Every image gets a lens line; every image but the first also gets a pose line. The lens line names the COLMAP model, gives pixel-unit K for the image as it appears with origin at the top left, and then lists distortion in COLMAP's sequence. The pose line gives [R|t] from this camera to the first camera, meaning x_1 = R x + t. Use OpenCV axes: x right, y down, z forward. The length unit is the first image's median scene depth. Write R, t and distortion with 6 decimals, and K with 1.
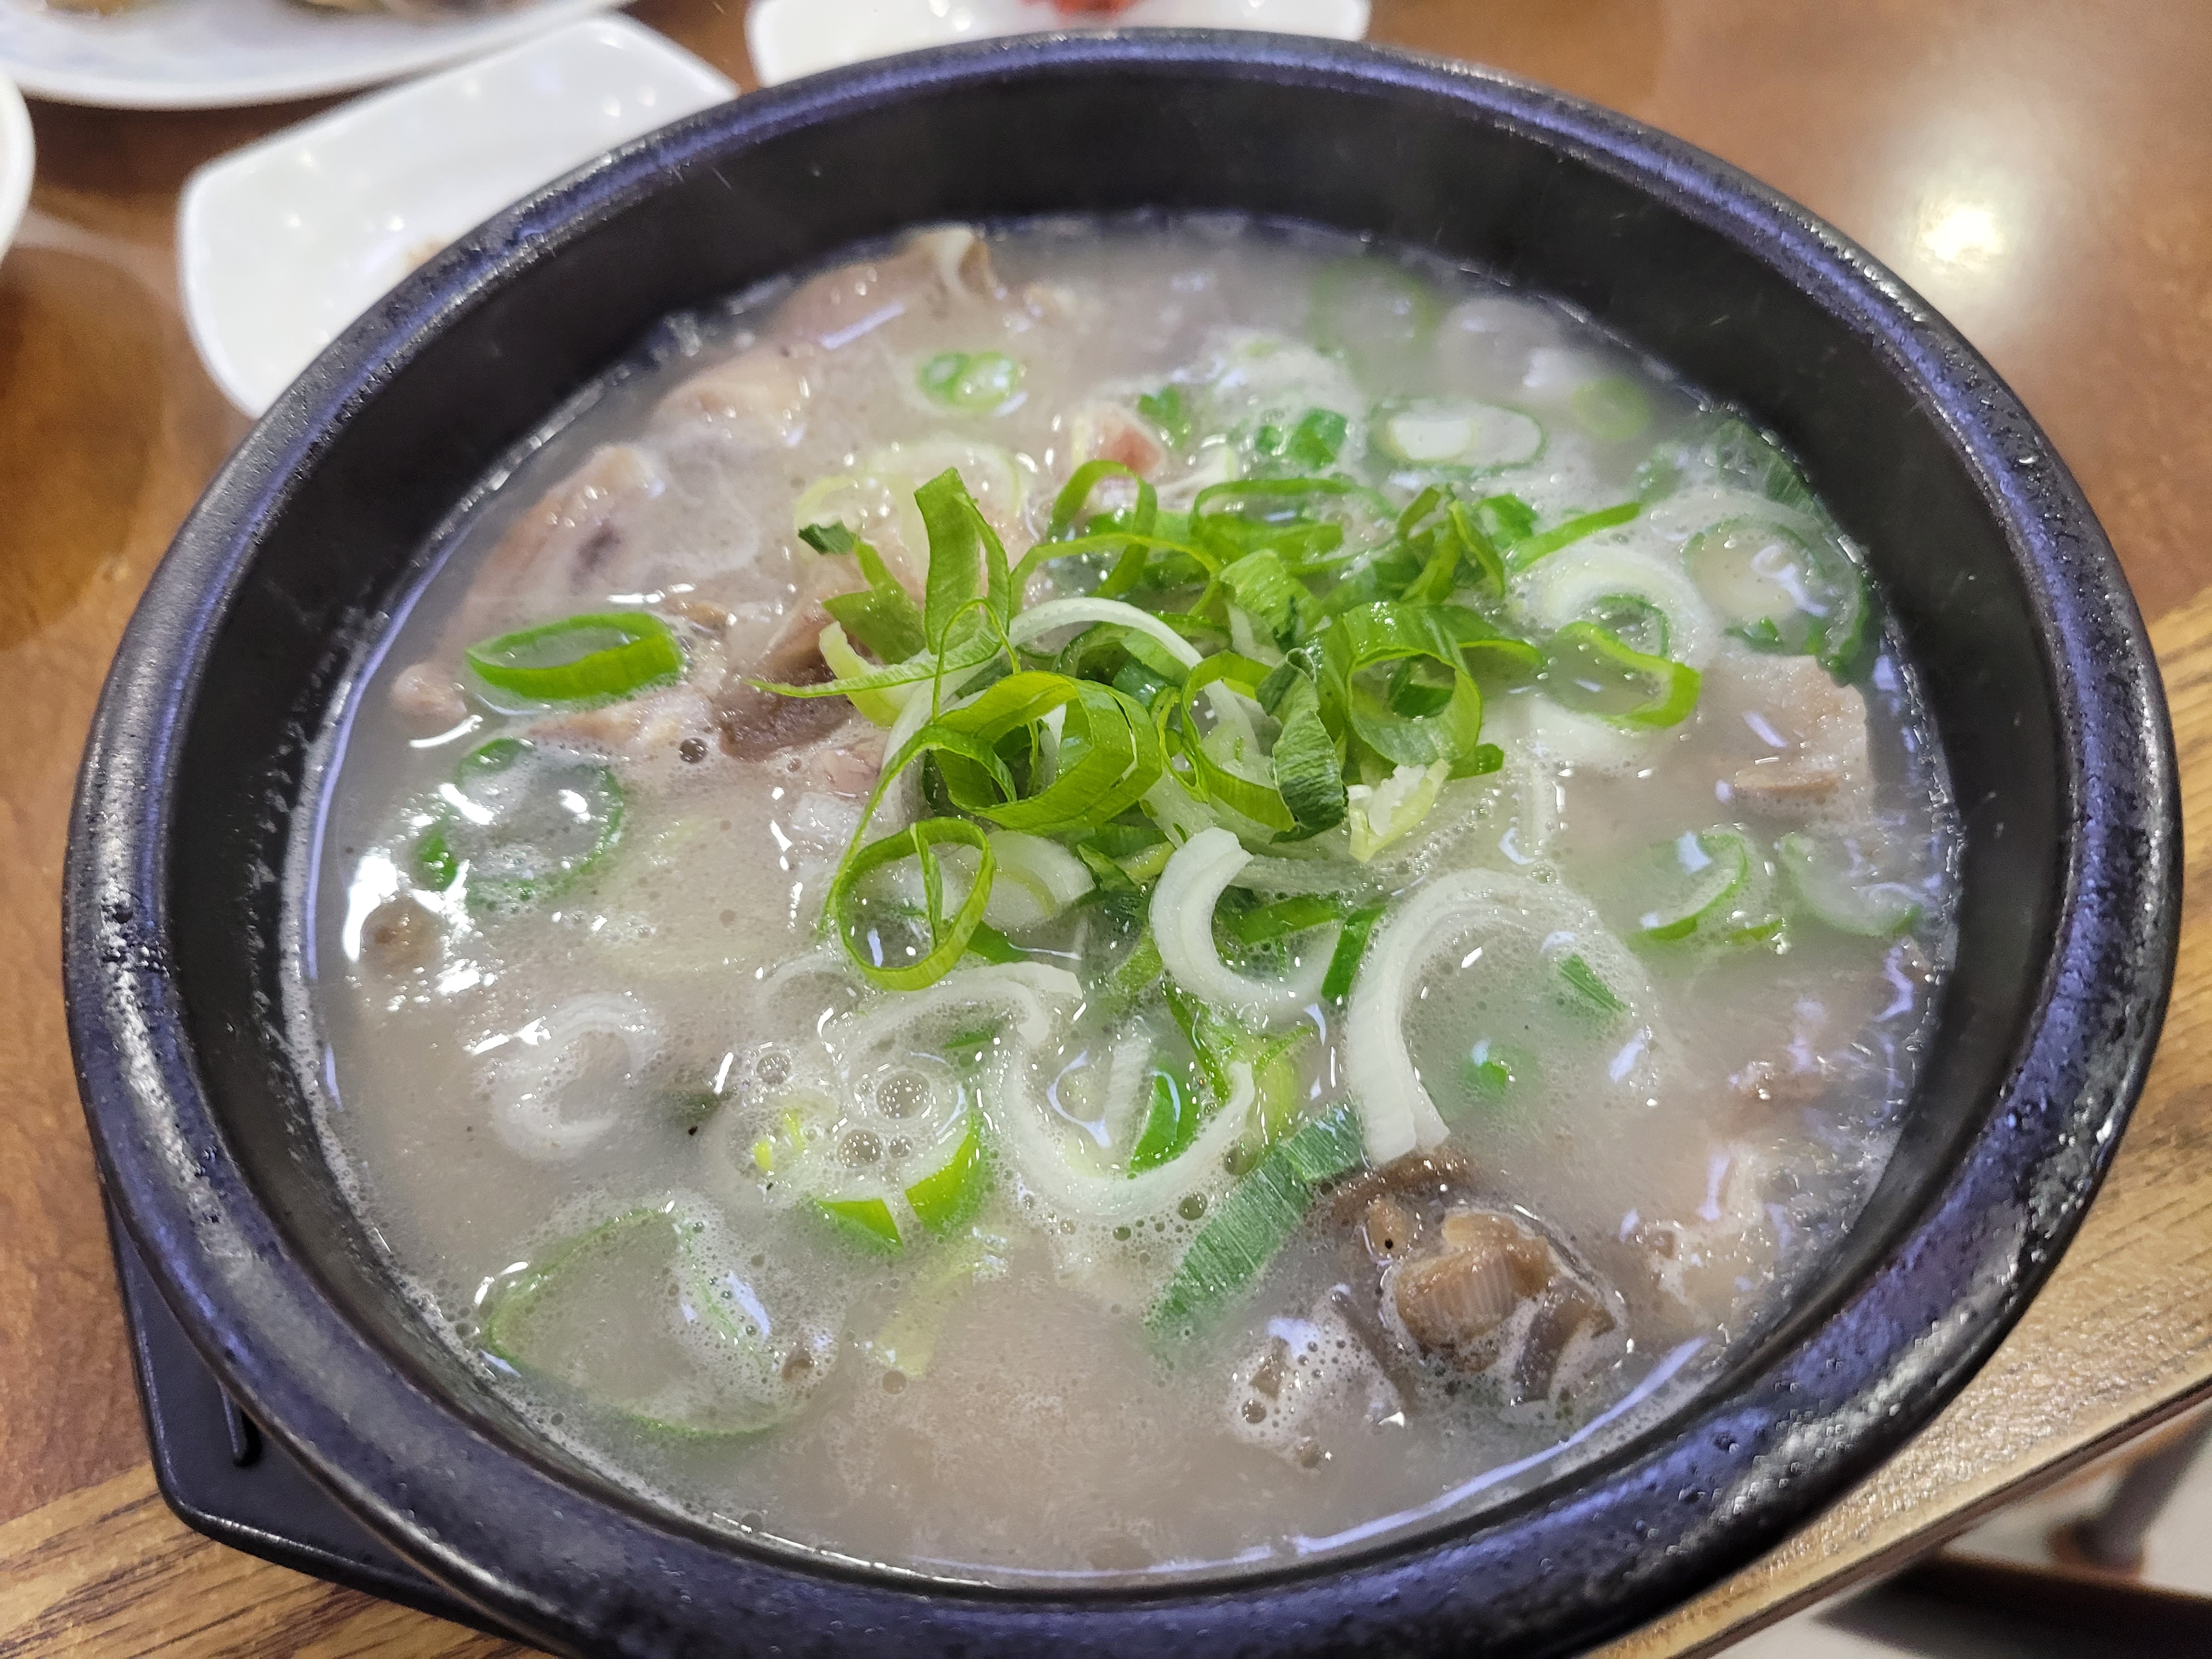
lens RADIAL K [[1712.7, 0, 1106.0], [0, 1712.7, 829.5], [0, 0, 1]] dist [-0.122750, 0.203522]
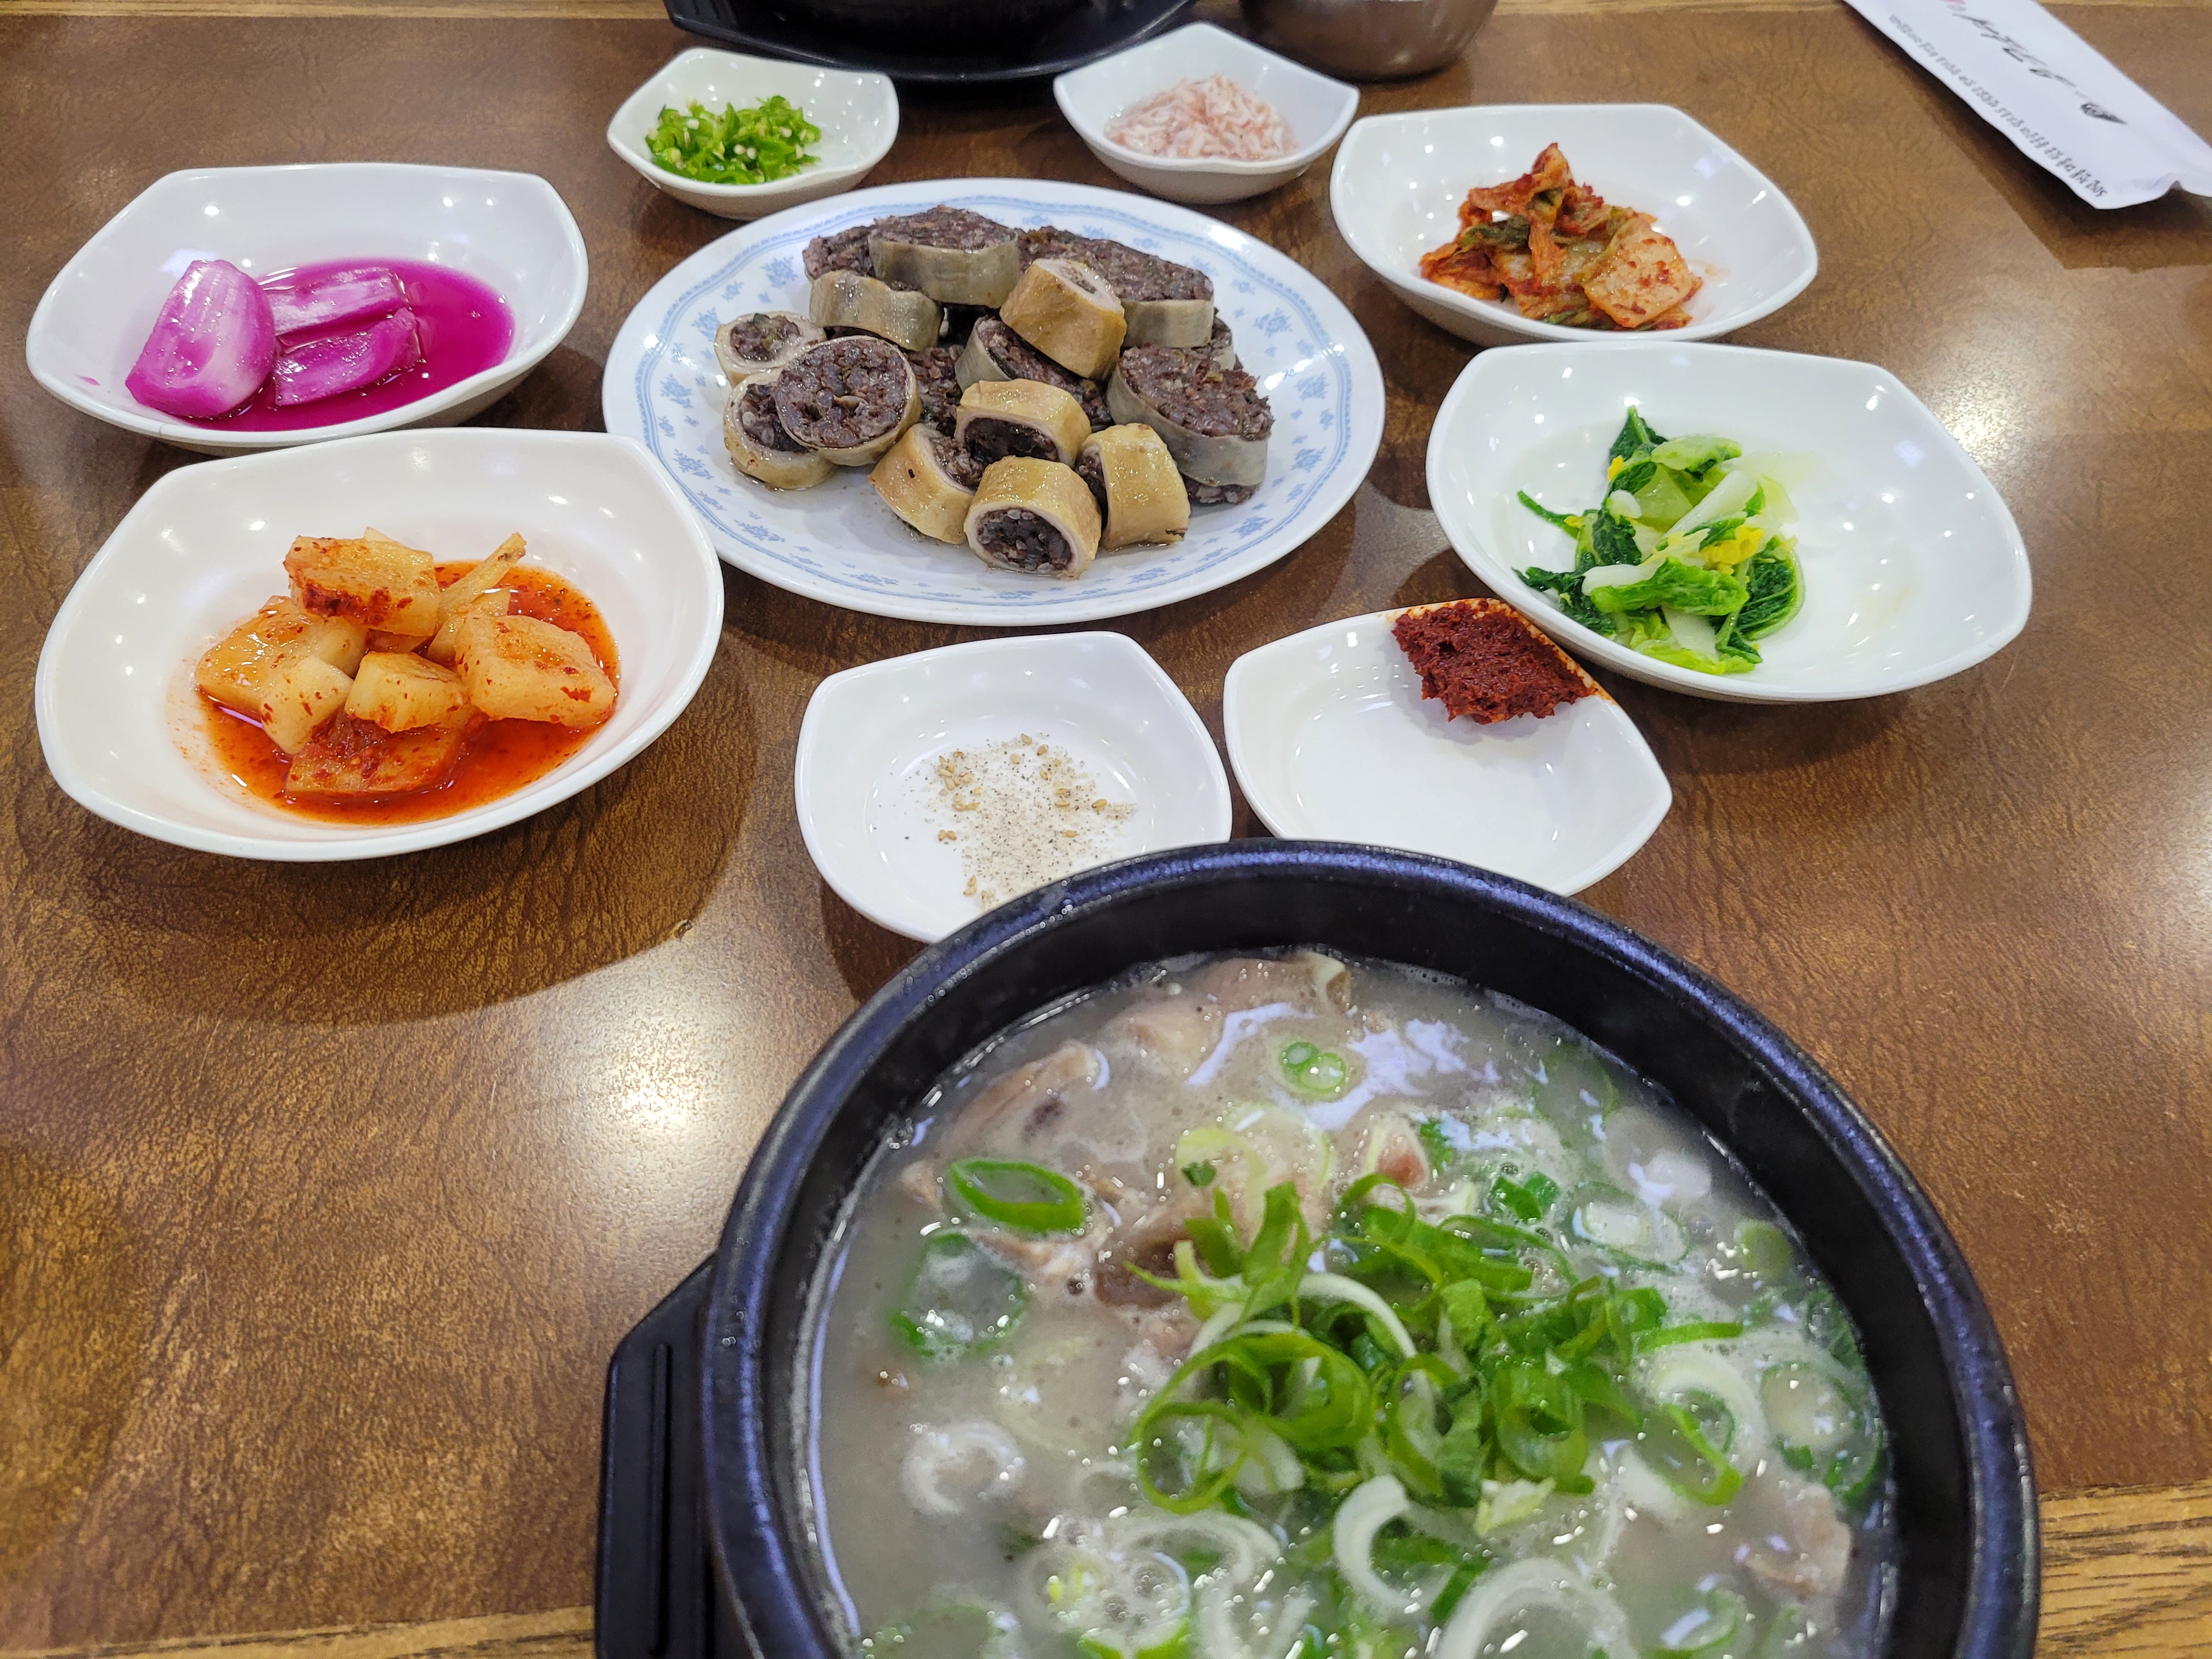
lens RADIAL K [[1659.2, 0, 1093.0], [0, 1659.2, 834.2], [0, 0, 1]] dist [0.016148, -0.035178]
pose [[0.944169, 0.290739, -0.154973, -0.120619], [-0.312738, 0.938862, -0.143989, -0.232302], [0.103635, 0.184416, 0.977369, -0.571843]]
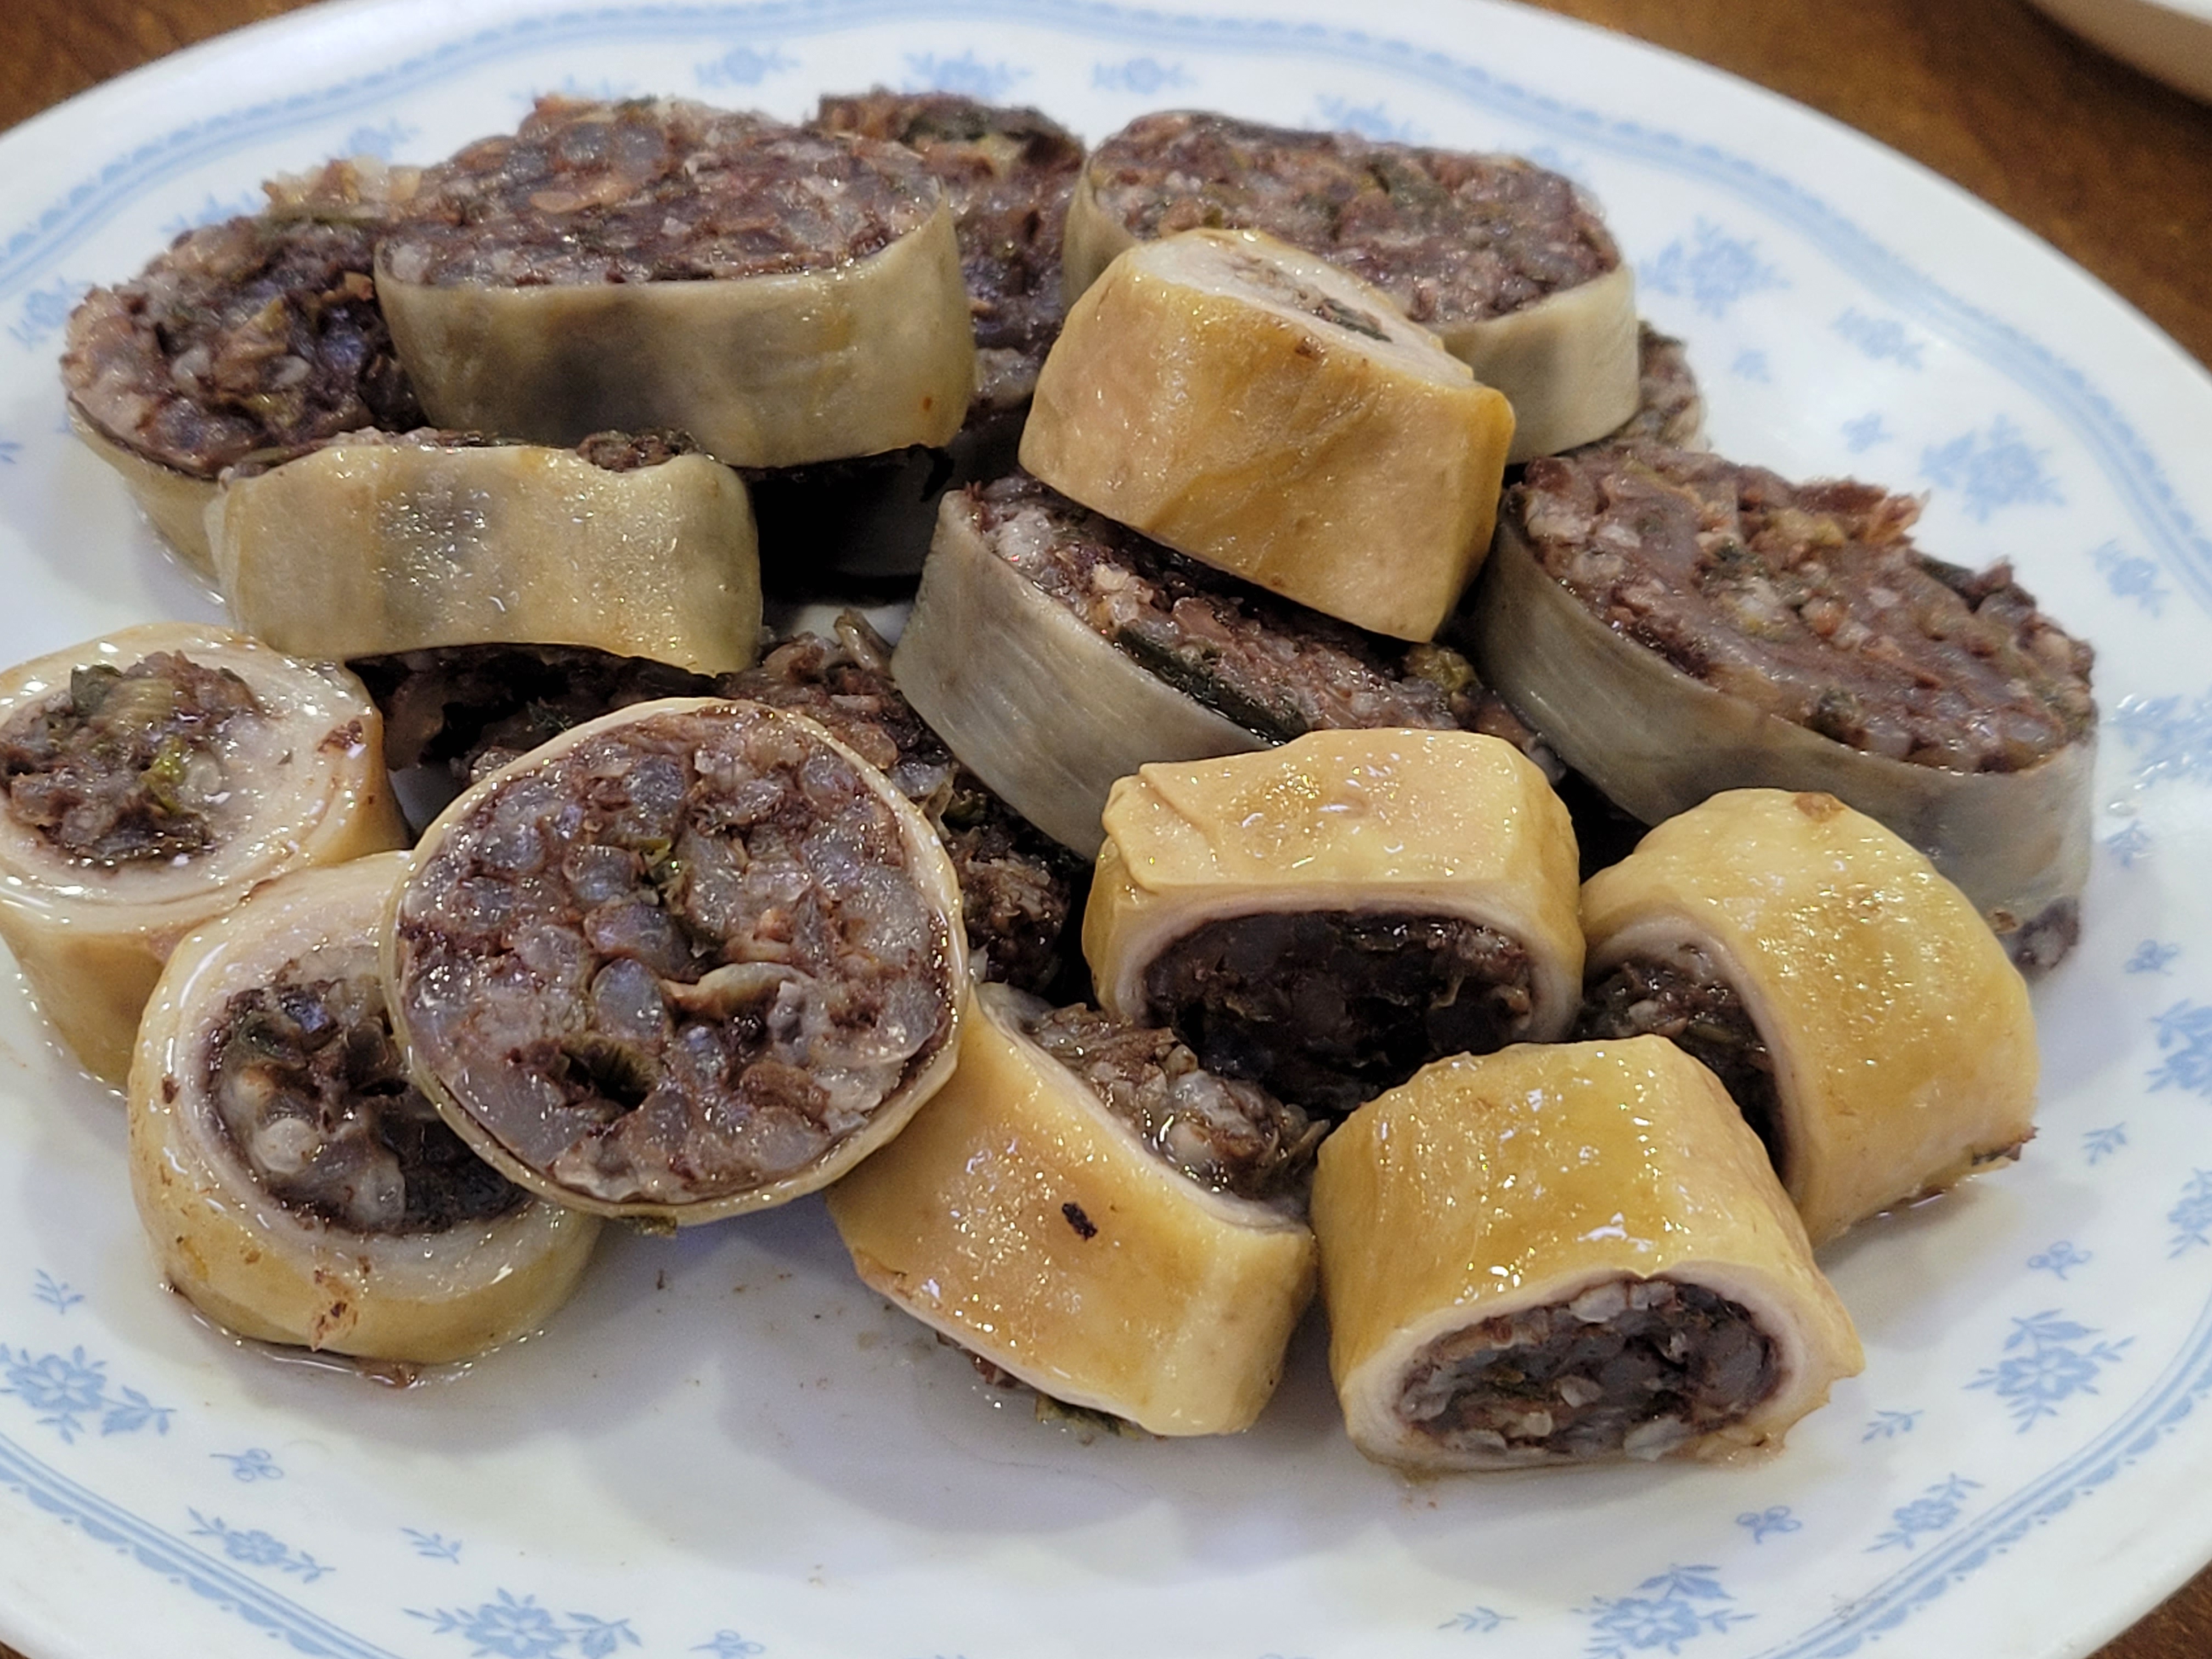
lens RADIAL K [[3969.5, 0, 1106.0], [0, 3969.5, 829.5], [0, 0, 1]] dist [0.023686, 0.007398]
pose [[0.992850, 0.036720, 0.113583, -1.219852], [-0.004220, 0.961715, -0.274020, -0.825863], [-0.119297, 0.271581, 0.954993, 0.422569]]
